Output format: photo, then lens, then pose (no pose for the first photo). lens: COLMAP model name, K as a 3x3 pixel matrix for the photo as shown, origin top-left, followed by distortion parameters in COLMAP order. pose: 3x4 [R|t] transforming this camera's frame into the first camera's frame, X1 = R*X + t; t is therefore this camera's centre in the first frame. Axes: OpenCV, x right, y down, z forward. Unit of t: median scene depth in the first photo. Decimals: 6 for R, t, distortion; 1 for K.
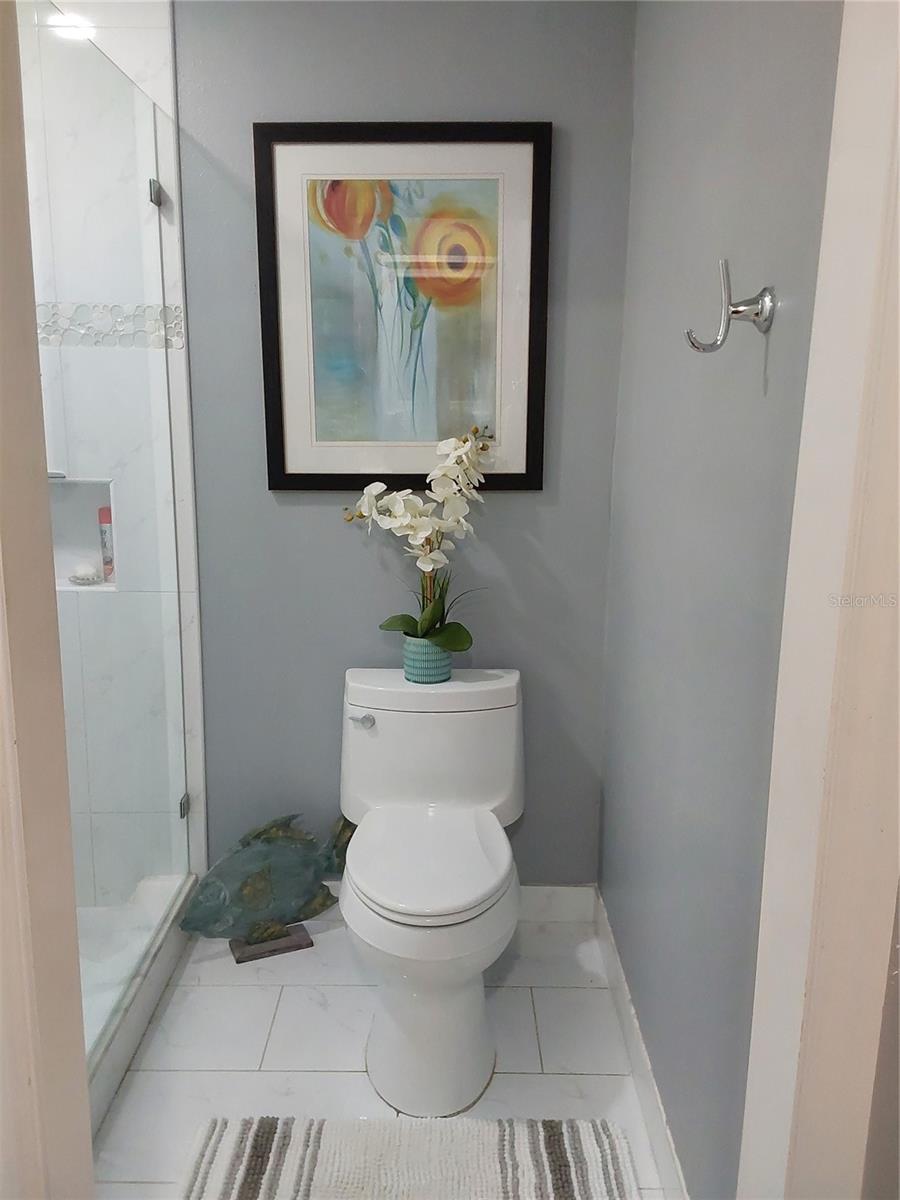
lens RADIAL K [[967.2, 0, 449.0], [0, 967.2, 602.0], [0, 0, 1]] dist [0.099866, -0.146804]
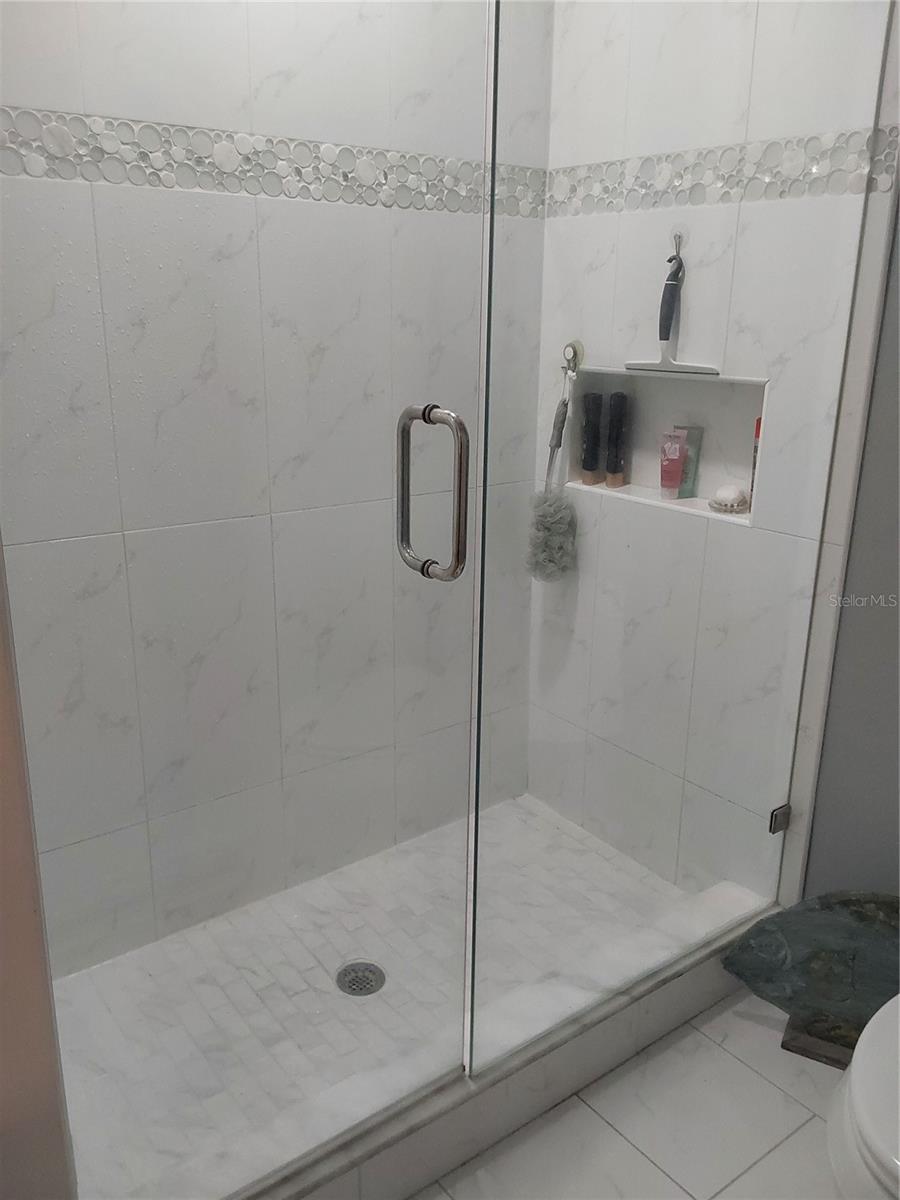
lens RADIAL K [[967.2, 0, 446.2], [0, 967.2, 592.0], [0, 0, 1]] dist [0.099866, -0.146804]
pose [[0.598845, 0.230252, -0.767052, 0.125469], [-0.176535, 0.972172, 0.154002, -0.037142], [0.781165, 0.043188, 0.622828, 0.328509]]
